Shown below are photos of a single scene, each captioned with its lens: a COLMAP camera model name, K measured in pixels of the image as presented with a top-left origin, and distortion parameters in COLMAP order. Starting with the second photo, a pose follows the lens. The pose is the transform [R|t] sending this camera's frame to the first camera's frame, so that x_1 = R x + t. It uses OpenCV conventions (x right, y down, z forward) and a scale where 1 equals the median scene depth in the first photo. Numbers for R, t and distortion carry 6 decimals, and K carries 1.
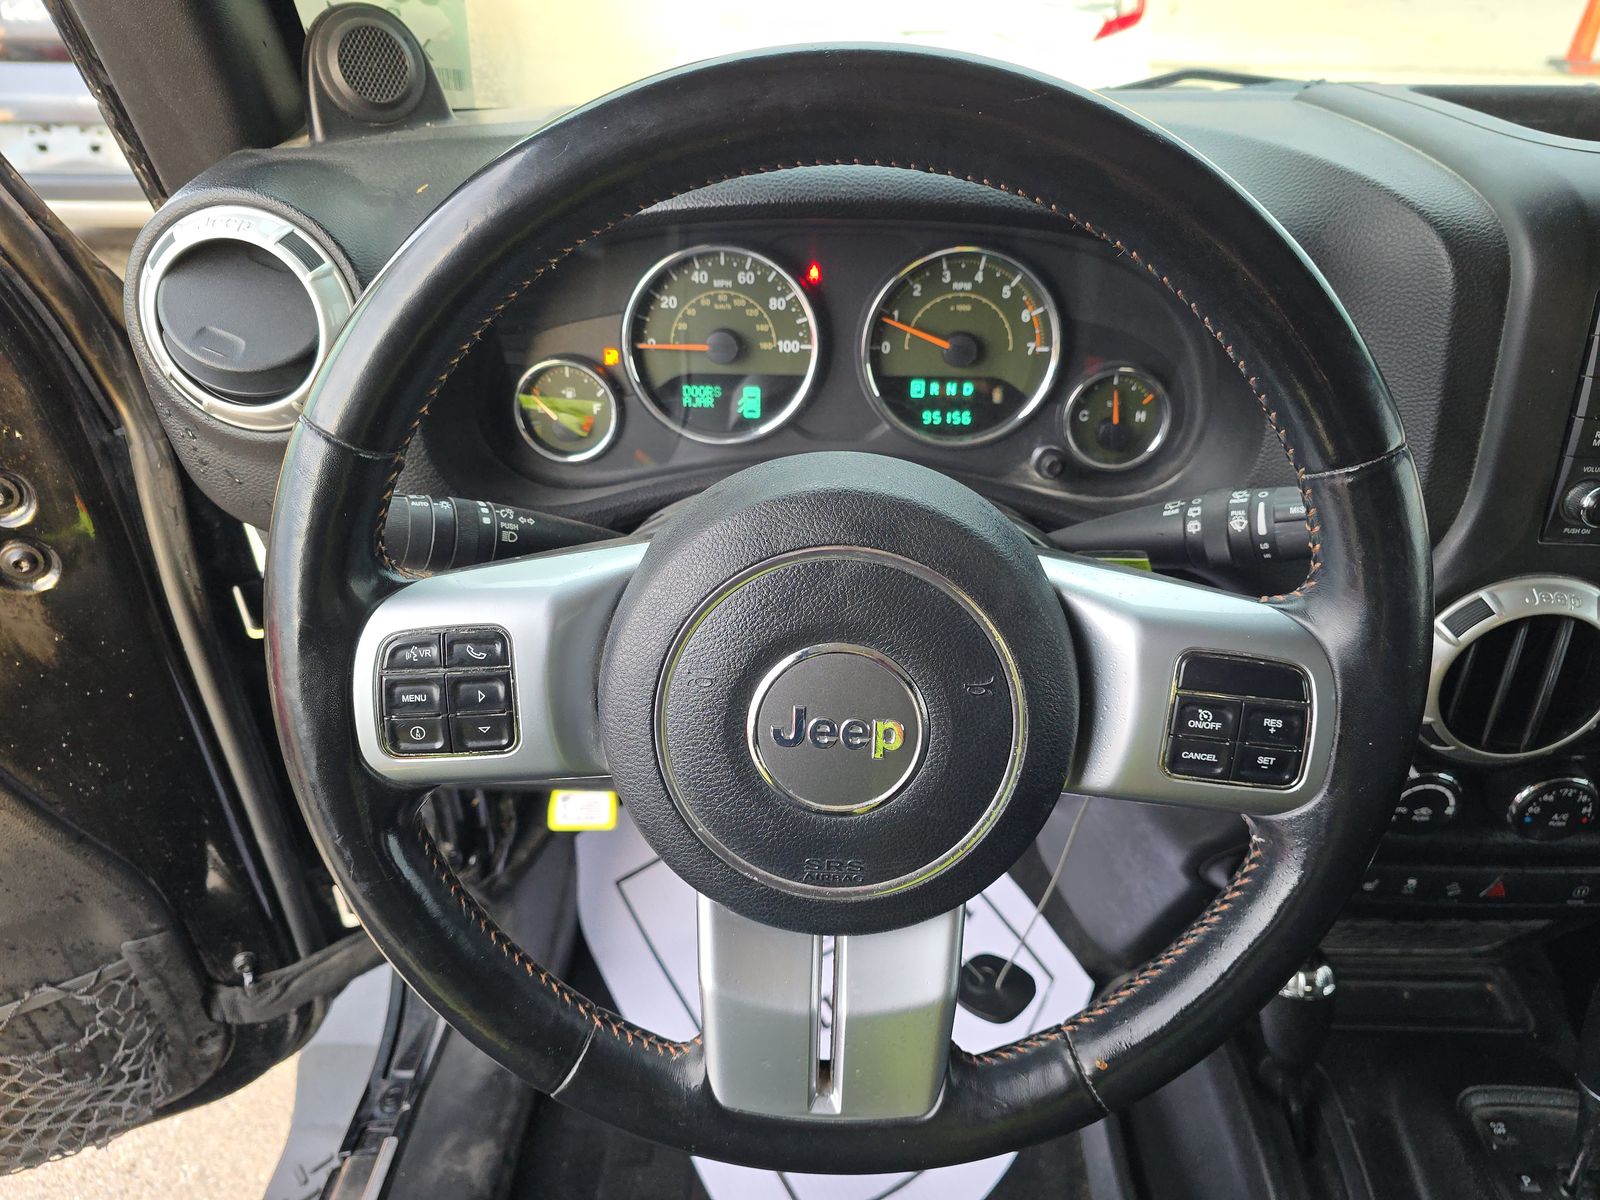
lens RADIAL K [[1081.4, 0, 795.1], [0, 1081.4, 594.4], [0, 0, 1]] dist [0.066933, -0.082037]
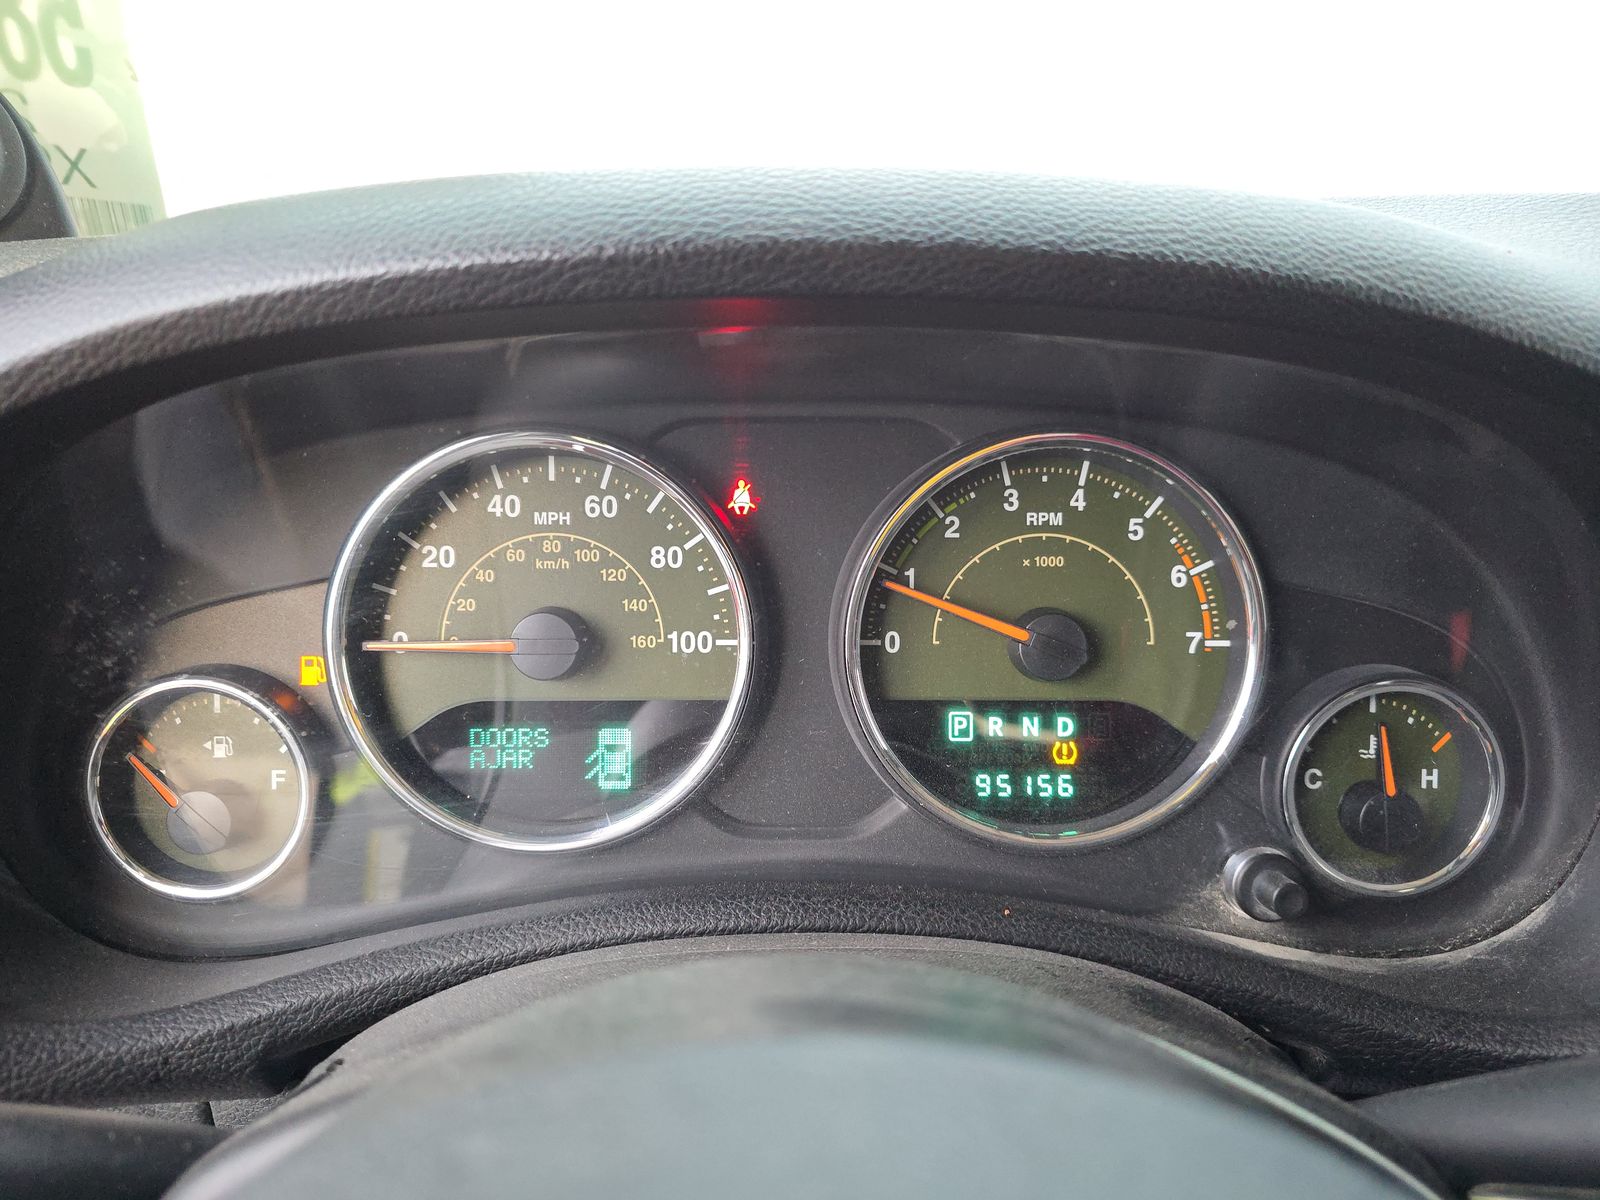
lens RADIAL K [[1081.4, 0, 795.1], [0, 1081.4, 594.4], [0, 0, 1]] dist [0.066933, -0.082037]
pose [[0.999835, -0.012909, 0.012787, 0.034358], [0.016241, 0.950512, -0.310262, -0.100121], [-0.008149, 0.310418, 0.950565, 0.540492]]
